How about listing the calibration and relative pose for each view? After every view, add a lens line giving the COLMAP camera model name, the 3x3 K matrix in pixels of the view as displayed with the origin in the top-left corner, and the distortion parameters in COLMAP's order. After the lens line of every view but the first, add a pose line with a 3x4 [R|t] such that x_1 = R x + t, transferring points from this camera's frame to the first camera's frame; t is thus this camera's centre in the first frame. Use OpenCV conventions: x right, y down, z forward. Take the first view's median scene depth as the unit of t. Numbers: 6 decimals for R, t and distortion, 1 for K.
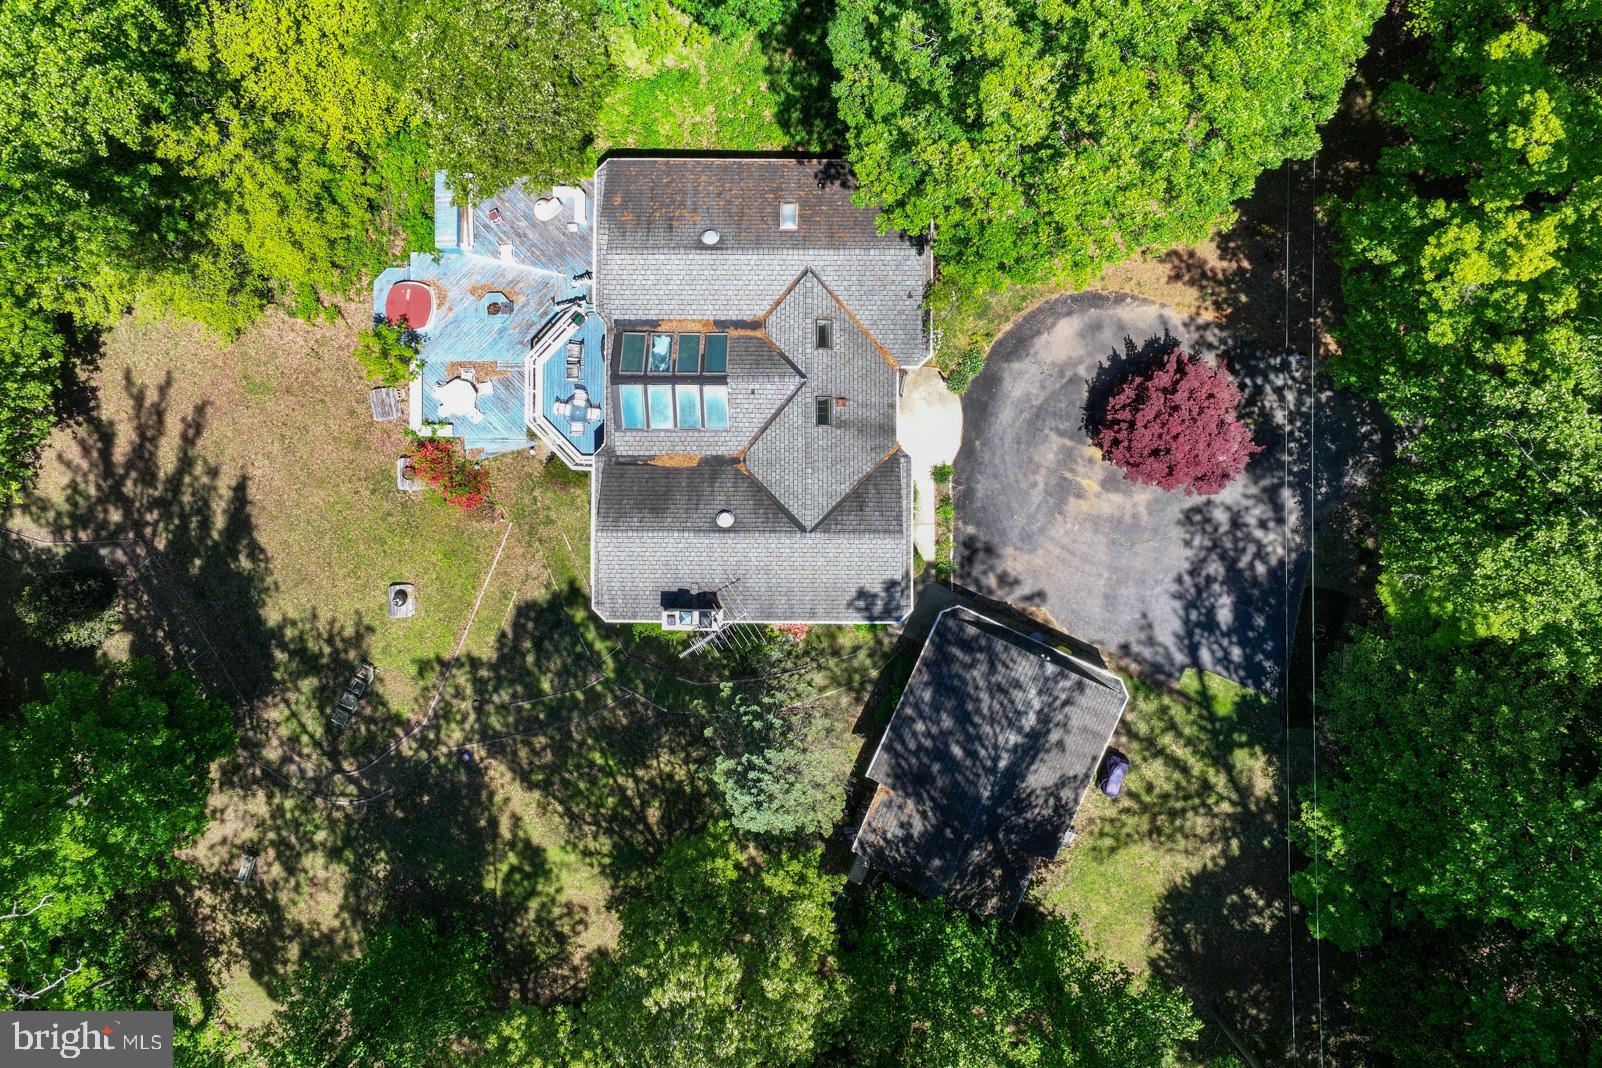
lens RADIAL K [[1082.0, 0, 793.8], [0, 1082.0, 536.2], [0, 0, 1]] dist [-0.001956, -0.004932]
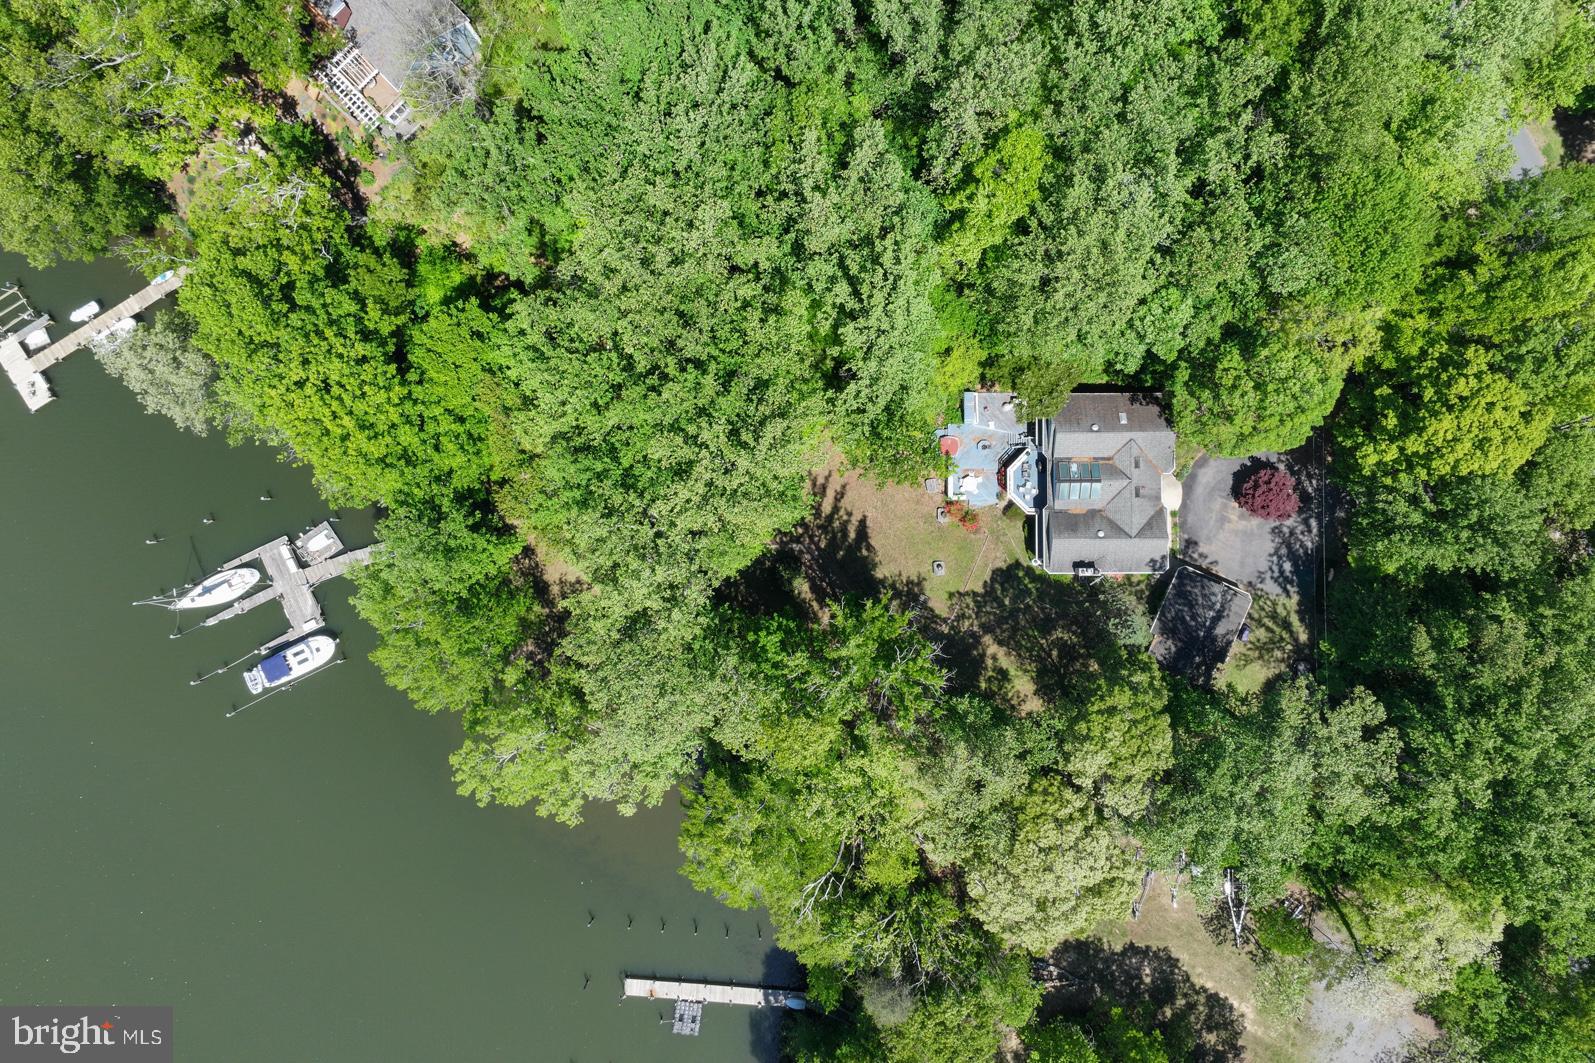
lens RADIAL K [[1077.3, 0, 804.0], [0, 1077.3, 531.5], [0, 0, 1]] dist [-0.001956, -0.004932]
pose [[0.999947, -0.009366, 0.004386, -0.725576], [0.009363, 0.999956, 0.000768, -0.027085], [-0.004393, -0.000727, 0.999990, -1.472599]]
